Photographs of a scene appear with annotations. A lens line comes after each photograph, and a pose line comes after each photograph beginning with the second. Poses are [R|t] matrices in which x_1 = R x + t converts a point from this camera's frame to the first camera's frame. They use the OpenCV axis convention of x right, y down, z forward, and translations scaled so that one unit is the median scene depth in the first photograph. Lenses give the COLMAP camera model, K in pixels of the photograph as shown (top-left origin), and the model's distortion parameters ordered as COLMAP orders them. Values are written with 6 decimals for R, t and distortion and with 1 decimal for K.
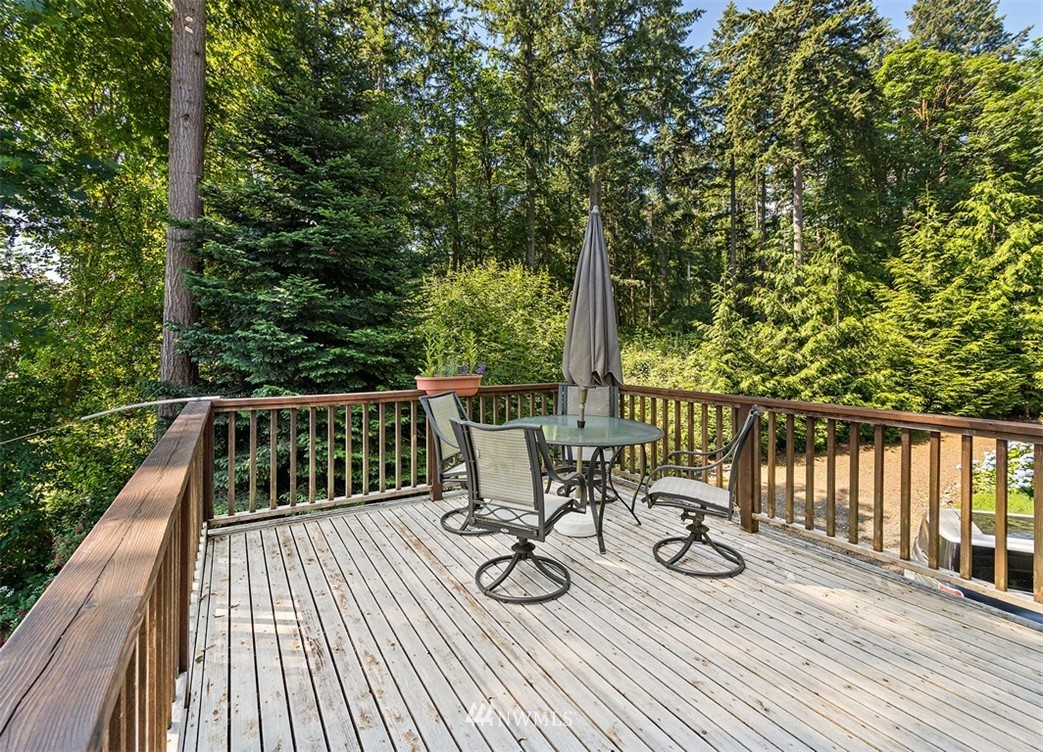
lens RADIAL K [[482.8, 0, 510.7], [0, 482.8, 356.2], [0, 0, 1]] dist [-0.001045, 0.000252]
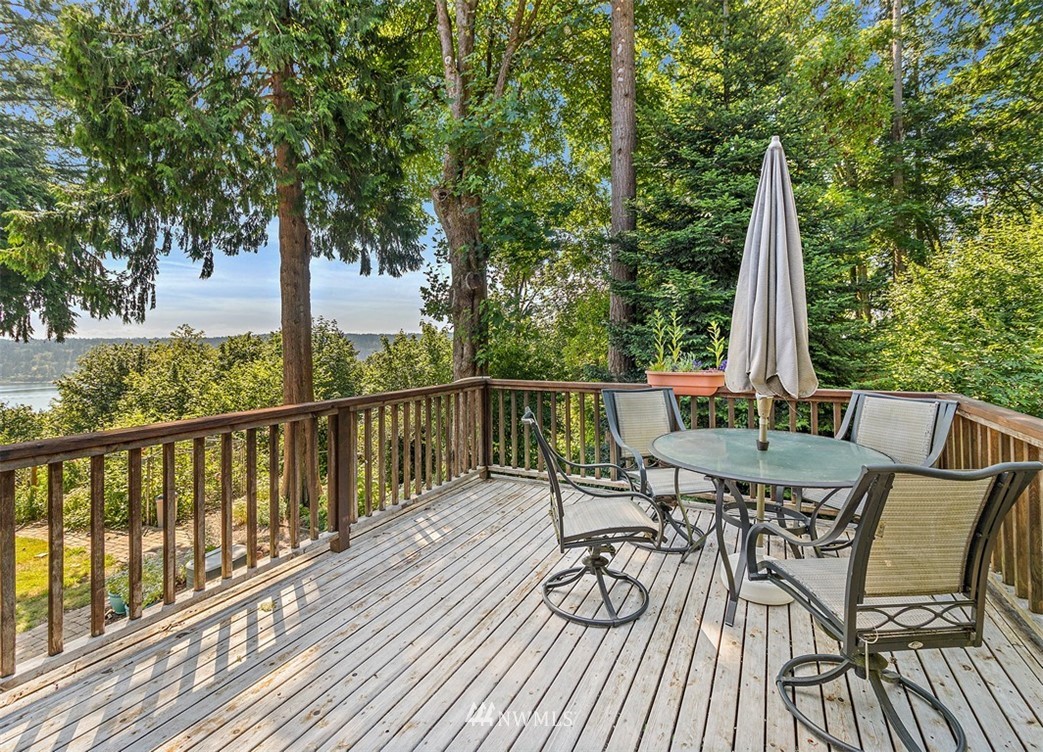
lens RADIAL K [[485.4, 0, 515.9], [0, 485.4, 345.6], [0, 0, 1]] dist [-0.001441, 0.000011]
pose [[0.539303, 0.002933, -0.842107, 0.665646], [-0.005692, 0.999984, -0.000163, -0.005651], [0.842093, 0.004882, 0.539311, 0.358967]]
